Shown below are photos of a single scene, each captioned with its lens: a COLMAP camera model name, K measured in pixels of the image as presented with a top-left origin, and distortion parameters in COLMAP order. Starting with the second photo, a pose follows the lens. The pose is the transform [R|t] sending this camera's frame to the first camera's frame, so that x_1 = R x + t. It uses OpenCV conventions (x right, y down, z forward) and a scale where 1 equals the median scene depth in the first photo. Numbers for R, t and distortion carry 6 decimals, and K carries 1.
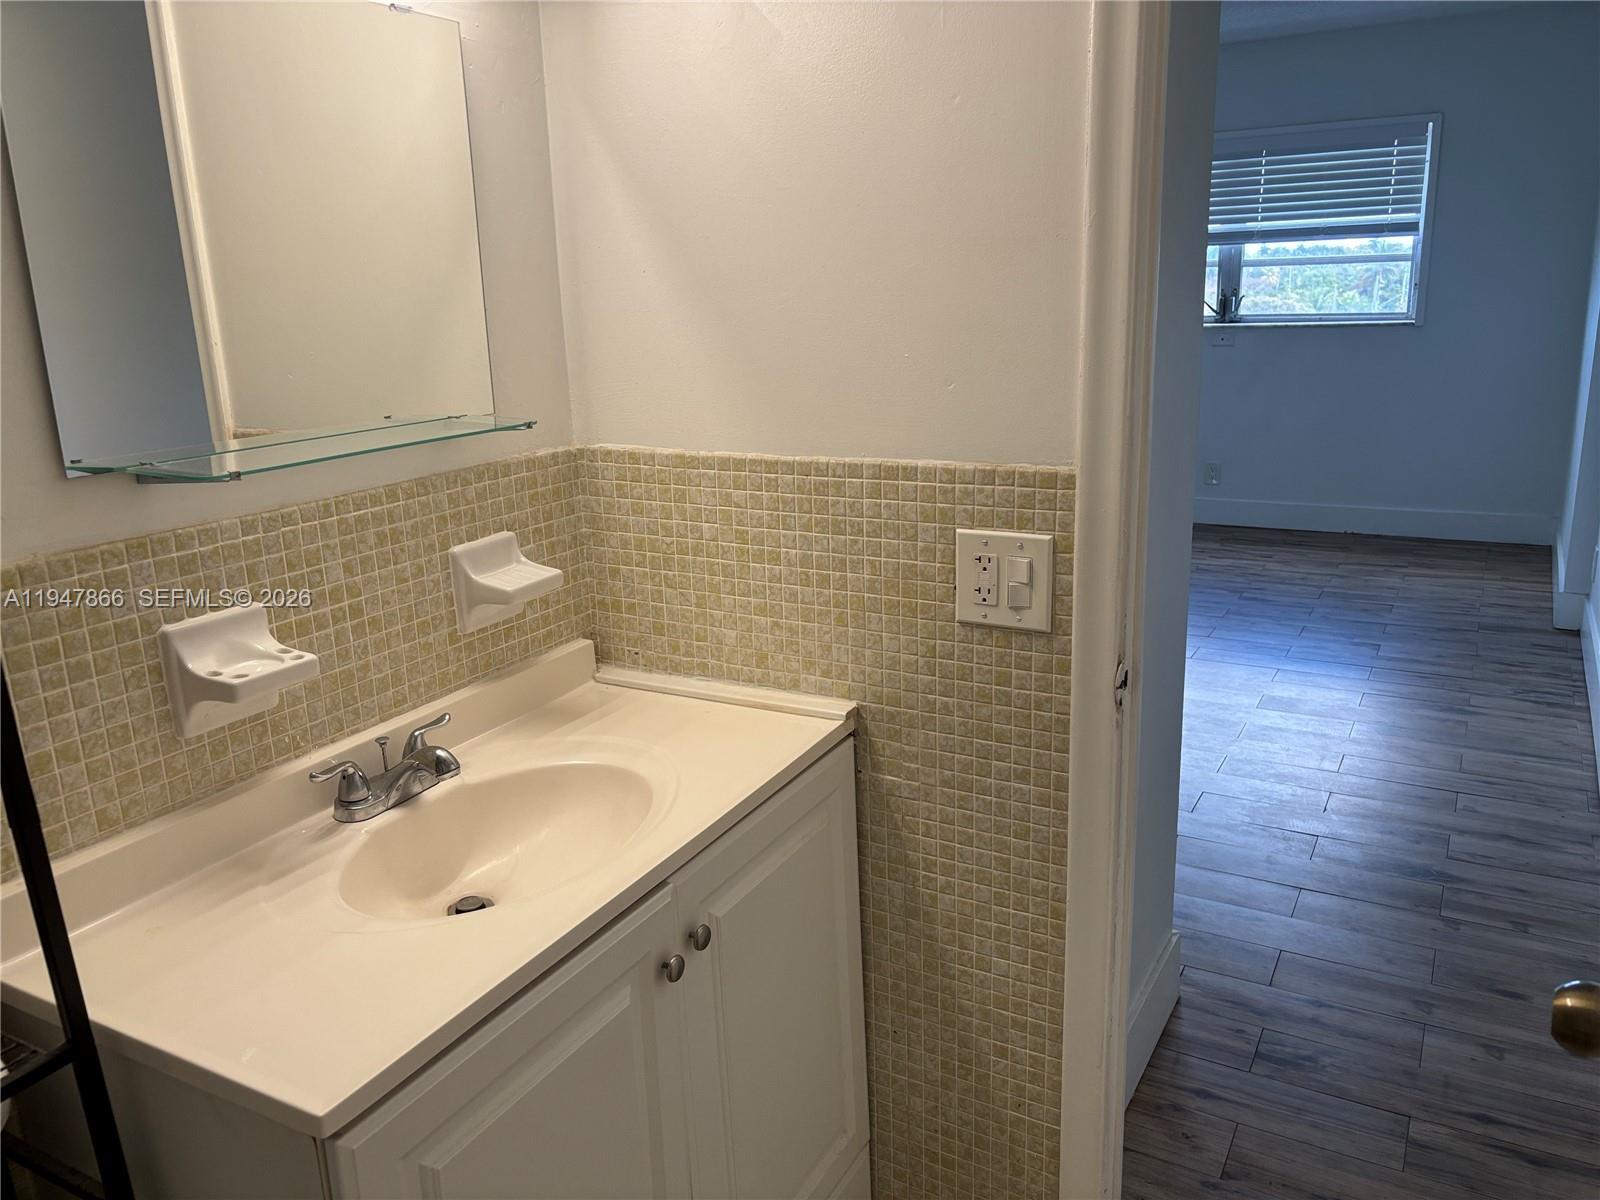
lens RADIAL K [[1202.0, 0, 798.4], [0, 1202.0, 600.3], [0, 0, 1]] dist [0.046021, -0.037406]
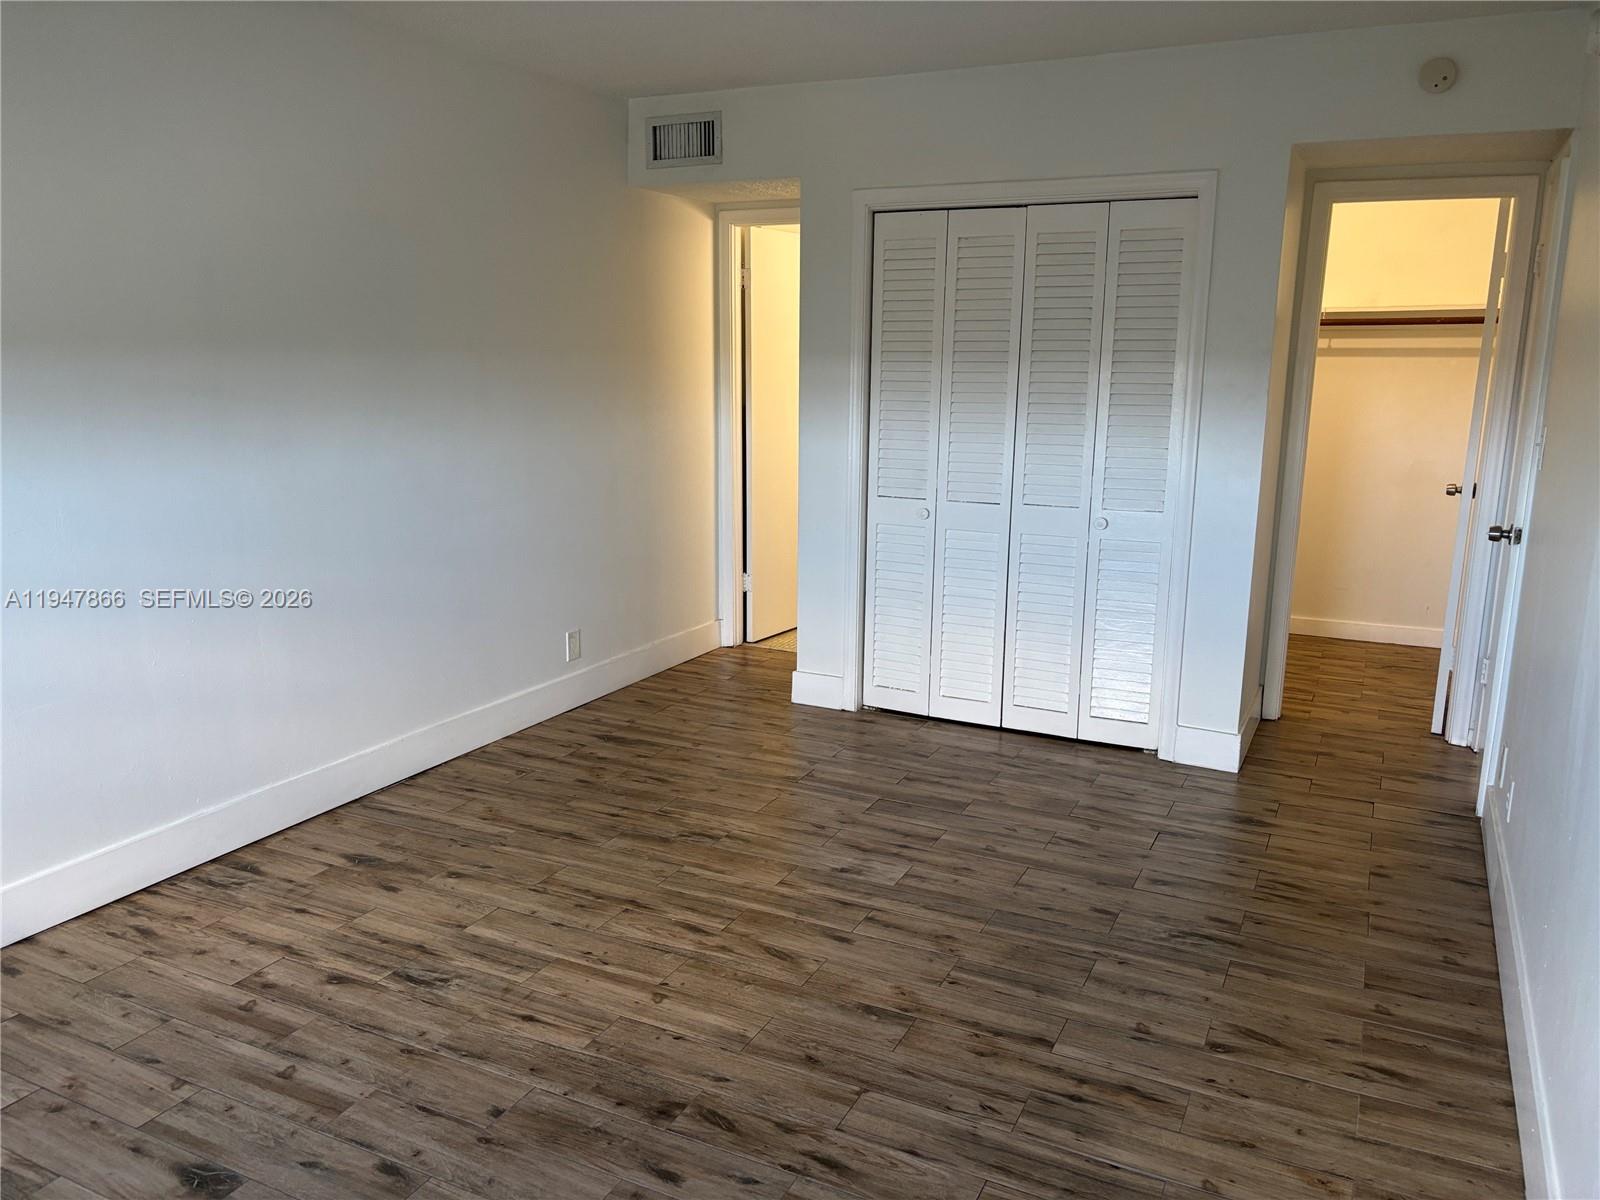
lens RADIAL K [[1202.0, 0, 812.4], [0, 1202.0, 598.0], [0, 0, 1]] dist [0.046021, -0.037406]
pose [[-0.997497, 0.040145, -0.058216, 0.162831], [0.008986, 0.888525, 0.458741, -0.320142], [0.070142, 0.457069, -0.886661, 1.126662]]
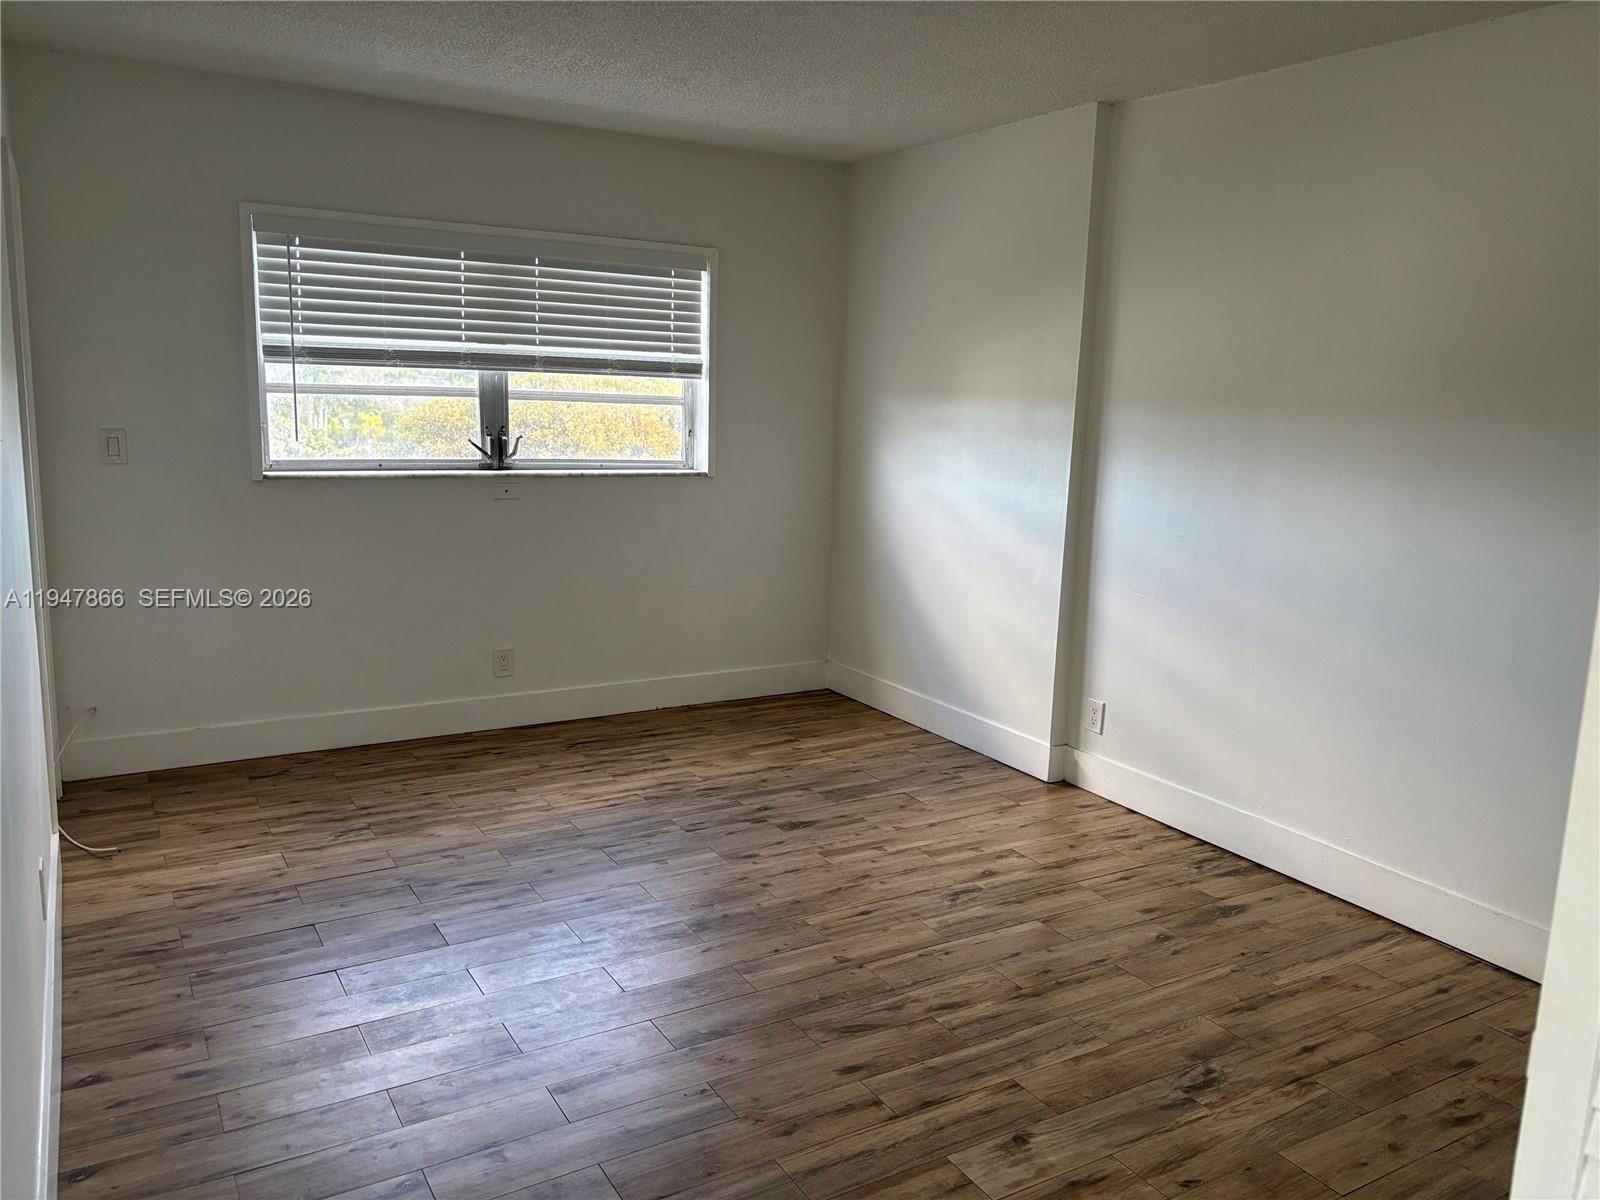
lens RADIAL K [[1202.0, 0, 804.0], [0, 1202.0, 598.8], [0, 0, 1]] dist [0.046021, -0.037406]
pose [[0.486812, -0.098391, 0.867948, -0.246370], [0.179206, 0.983750, 0.011006, -0.134289], [-0.854926, 0.150183, 0.496534, 0.511946]]
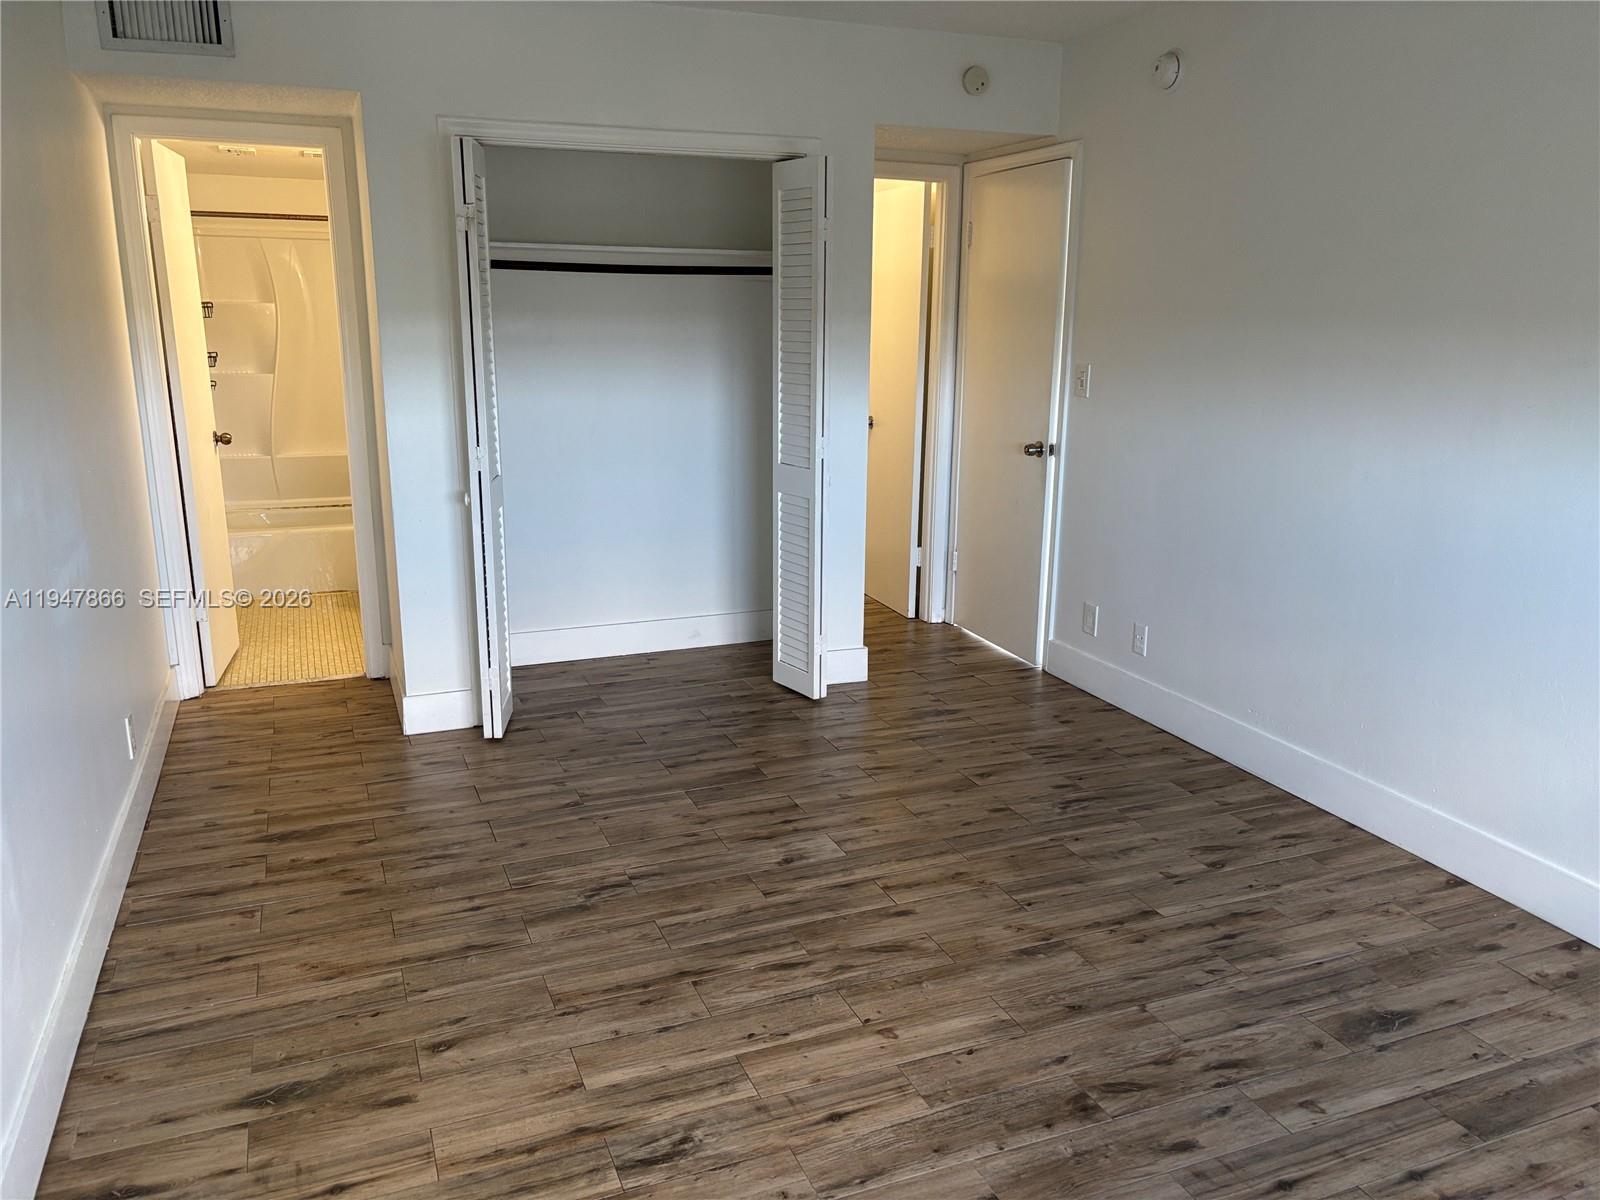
lens RADIAL K [[1202.0, 0, 787.0], [0, 1202.0, 597.9], [0, 0, 1]] dist [0.046021, -0.037406]
pose [[-0.621430, 0.217988, -0.752533, 0.506322], [-0.190689, 0.889547, 0.415144, -0.274601], [0.759910, 0.401482, -0.511223, 0.909027]]
